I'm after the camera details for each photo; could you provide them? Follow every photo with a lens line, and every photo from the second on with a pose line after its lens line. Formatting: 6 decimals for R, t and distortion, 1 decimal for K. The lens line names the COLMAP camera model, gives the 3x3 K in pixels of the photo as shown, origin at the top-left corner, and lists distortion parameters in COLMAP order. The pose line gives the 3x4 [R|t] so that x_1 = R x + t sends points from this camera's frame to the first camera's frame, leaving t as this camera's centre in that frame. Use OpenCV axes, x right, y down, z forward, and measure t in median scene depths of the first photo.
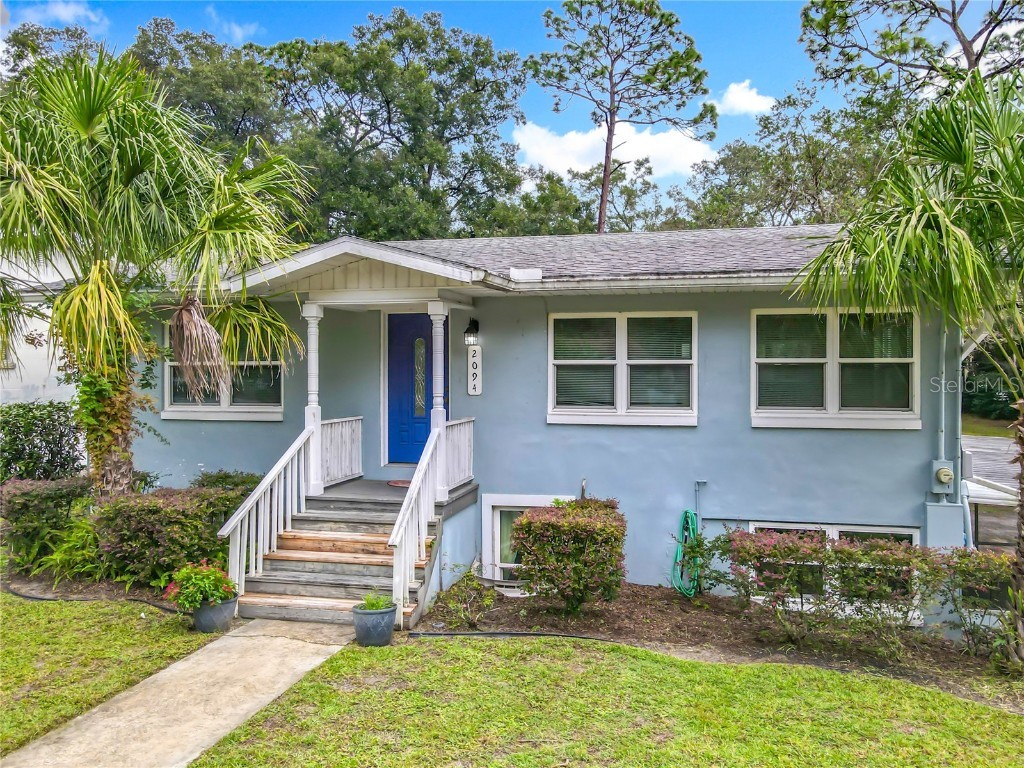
lens RADIAL K [[743.8, 0, 550.0], [0, 743.8, 397.8], [0, 0, 1]] dist [0.016410, 0.003450]
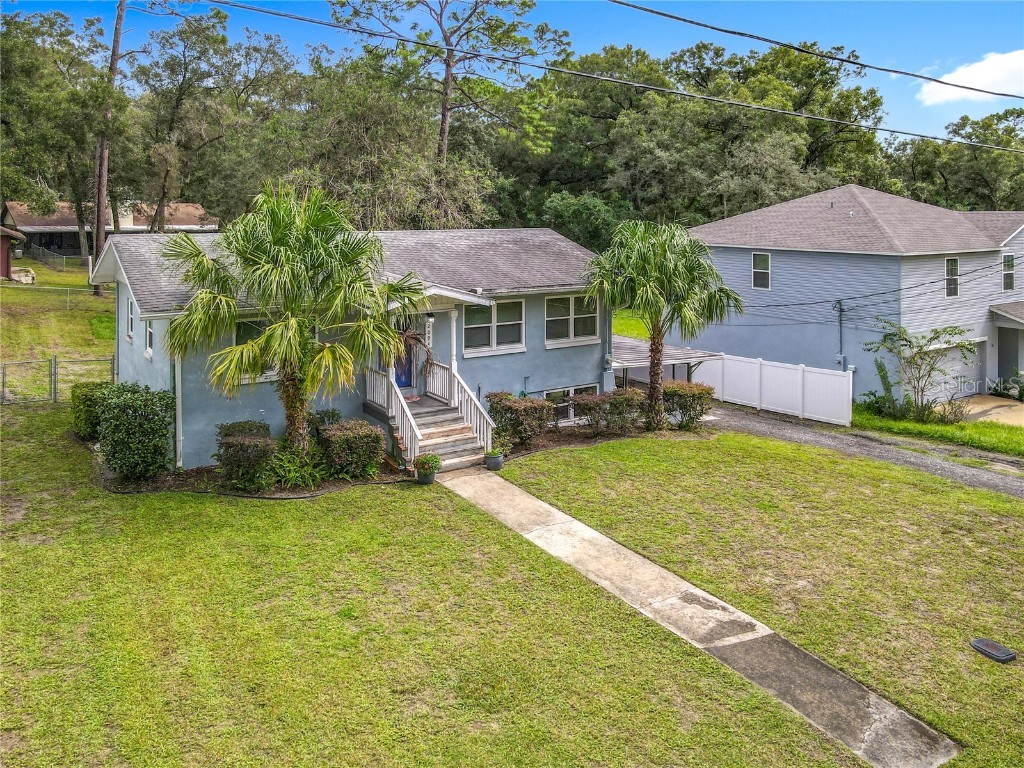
lens RADIAL K [[764.5, 0, 518.2], [0, 764.5, 295.2], [0, 0, 1]] dist [0.017667, -0.001697]
pose [[0.709511, -0.071228, 0.701086, -1.399363], [0.015822, 0.996238, 0.085202, -0.323023], [-0.704517, -0.049359, 0.707968, -0.561584]]
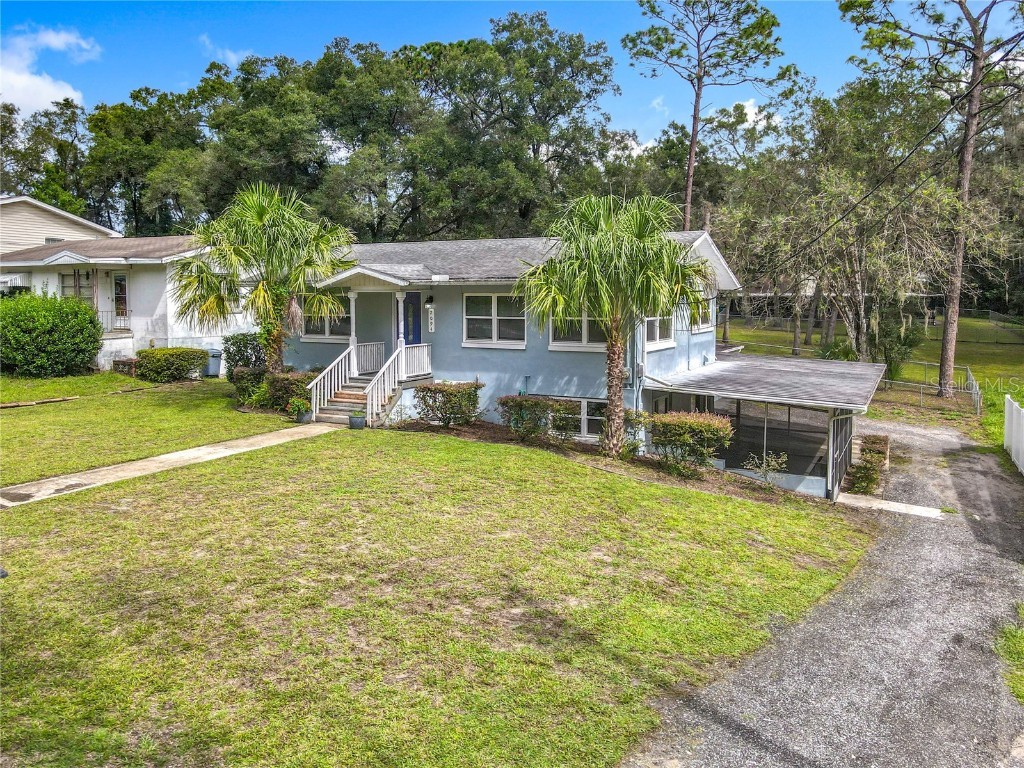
lens RADIAL K [[769.4, 0, 563.5], [0, 769.4, 379.8], [0, 0, 1]] dist [0.020168, 0.000244]
pose [[0.970506, 0.026805, -0.239580, 0.839711], [-0.009152, 0.997179, 0.074495, -0.039451], [0.240901, -0.070106, 0.968014, -1.081382]]
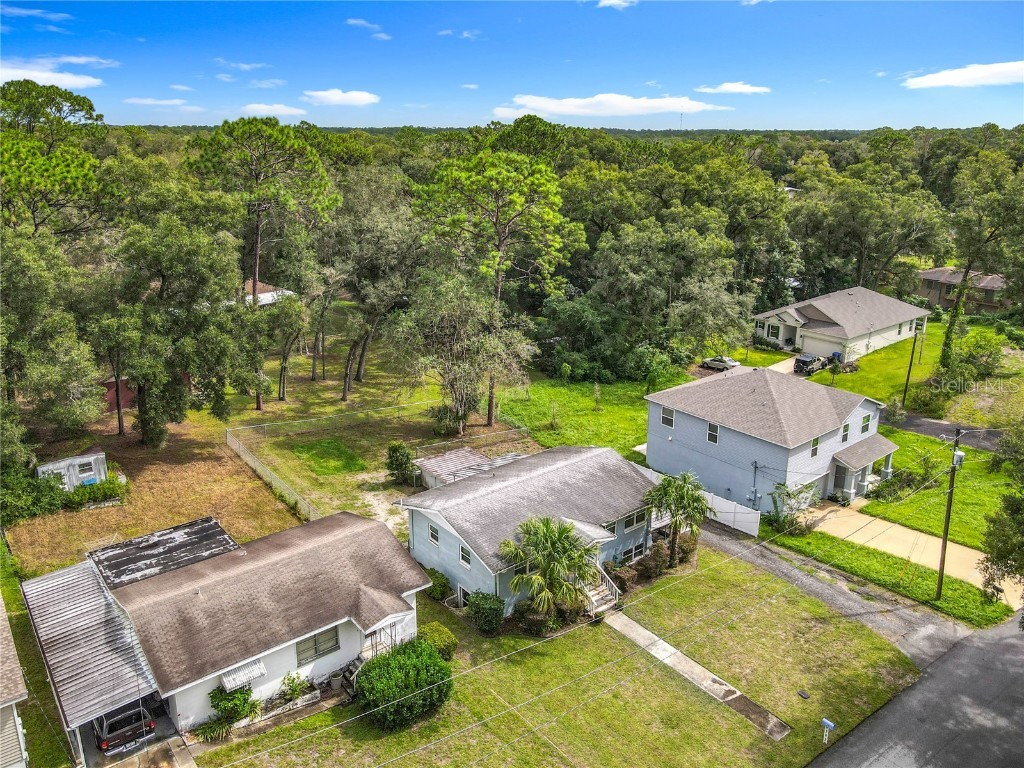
lens RADIAL K [[692.5, 0, 512.4], [0, 692.5, 428.9], [0, 0, 1]] dist [0.008384, 0.001172]
pose [[0.636613, -0.279346, 0.718811, -3.185841], [0.012042, 0.935576, 0.352921, -2.165236], [-0.771089, -0.216019, 0.598964, -0.944383]]
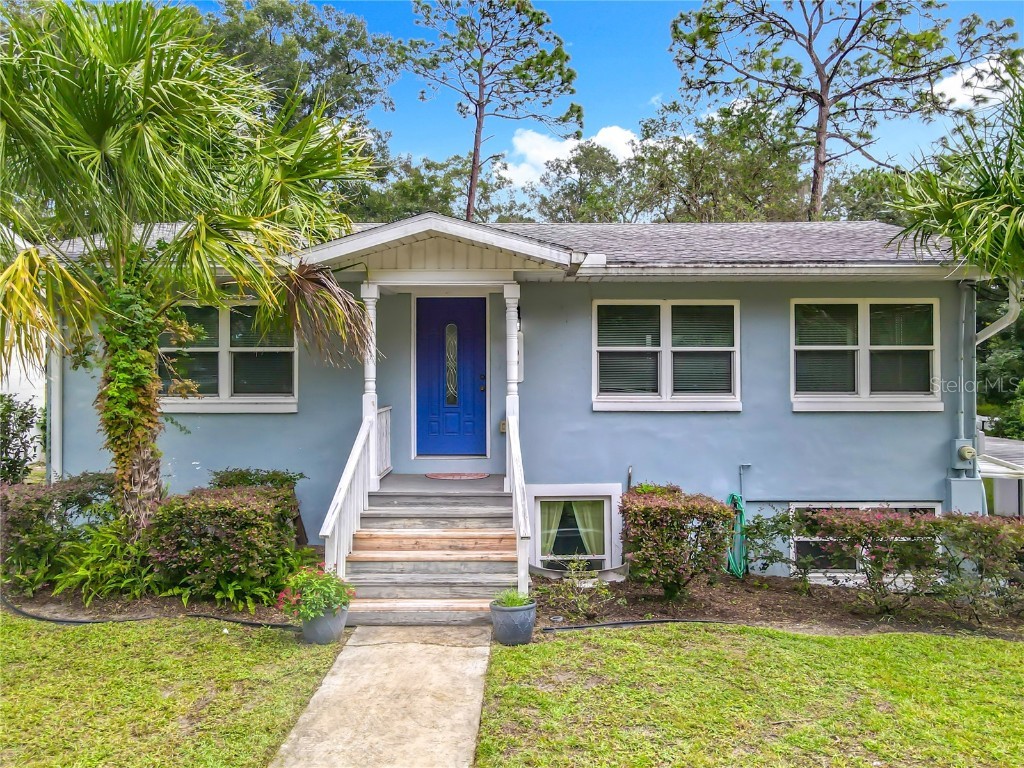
lens RADIAL K [[752.1, 0, 528.5], [0, 752.1, 378.8], [0, 0, 1]] dist [0.014407, 0.005220]
pose [[0.978483, -0.004099, 0.206285, -0.313316], [0.008120, 0.999793, -0.018654, 0.010587], [-0.206166, 0.019928, 0.978314, 0.042909]]
